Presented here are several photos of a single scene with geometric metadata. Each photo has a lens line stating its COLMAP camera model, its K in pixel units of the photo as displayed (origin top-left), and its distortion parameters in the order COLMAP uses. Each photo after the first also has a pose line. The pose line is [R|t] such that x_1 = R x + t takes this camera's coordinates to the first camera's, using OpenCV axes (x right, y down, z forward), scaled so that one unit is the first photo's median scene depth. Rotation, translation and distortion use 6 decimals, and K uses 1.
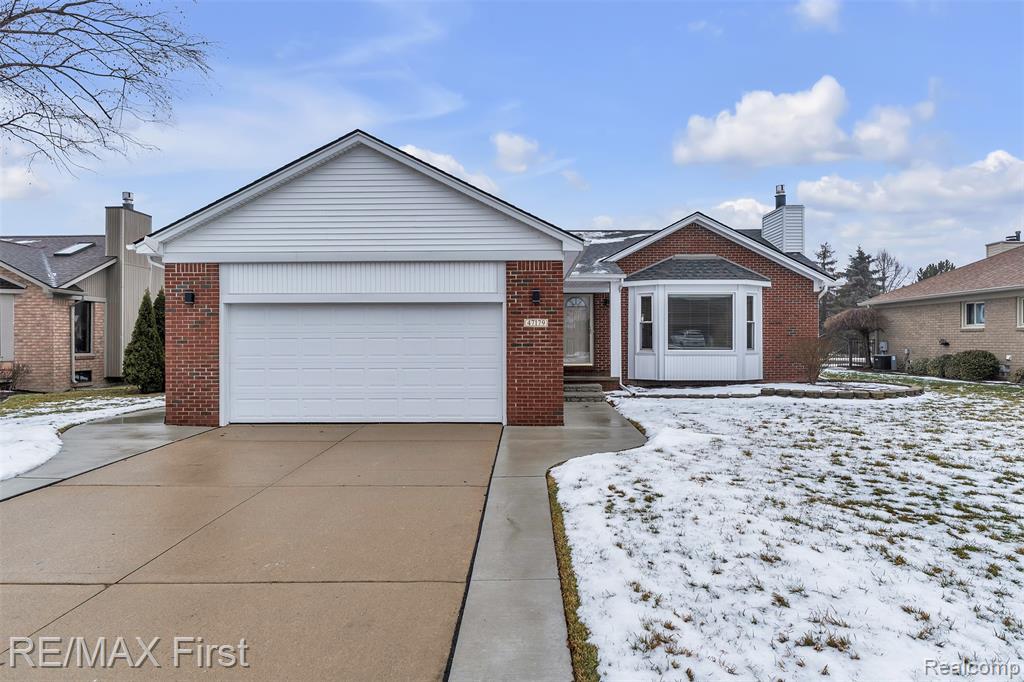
lens RADIAL K [[557.9, 0, 512.2], [0, 557.9, 341.8], [0, 0, 1]] dist [-0.005768, -0.002612]
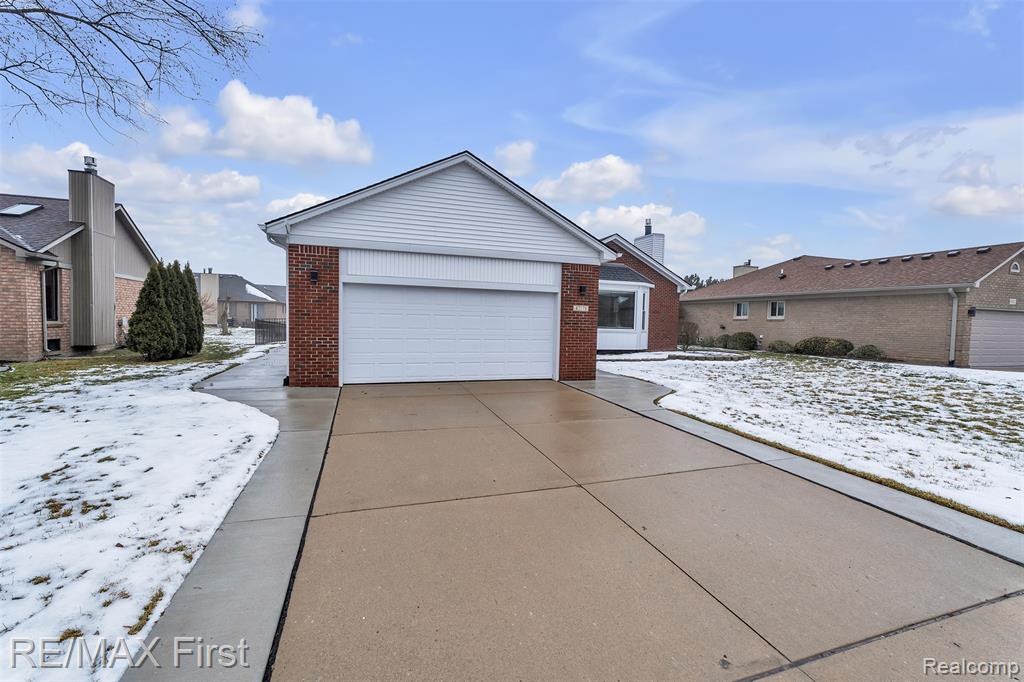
lens RADIAL K [[442.1, 0, 512.7], [0, 442.1, 341.4], [0, 0, 1]] dist [0.000361, 0.000549]
pose [[0.939610, 0.007921, 0.342156, -0.315384], [-0.024148, 0.998775, 0.043192, 0.003858], [-0.341395, -0.048846, 0.938650, -0.000980]]
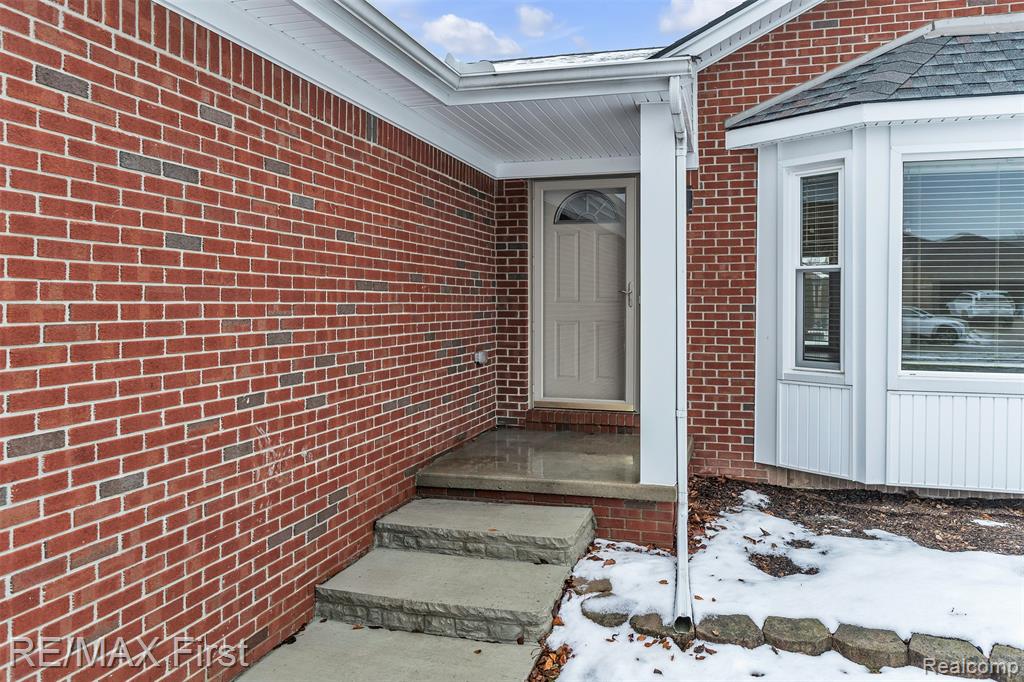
lens RADIAL K [[696.7, 0, 540.3], [0, 696.7, 317.6], [0, 0, 1]] dist [-0.008062, -0.001121]
pose [[0.969191, 0.008772, -0.246152, 0.195185], [-0.004349, 0.999819, 0.018510, -0.016572], [0.246270, -0.016869, 0.969054, 0.640666]]
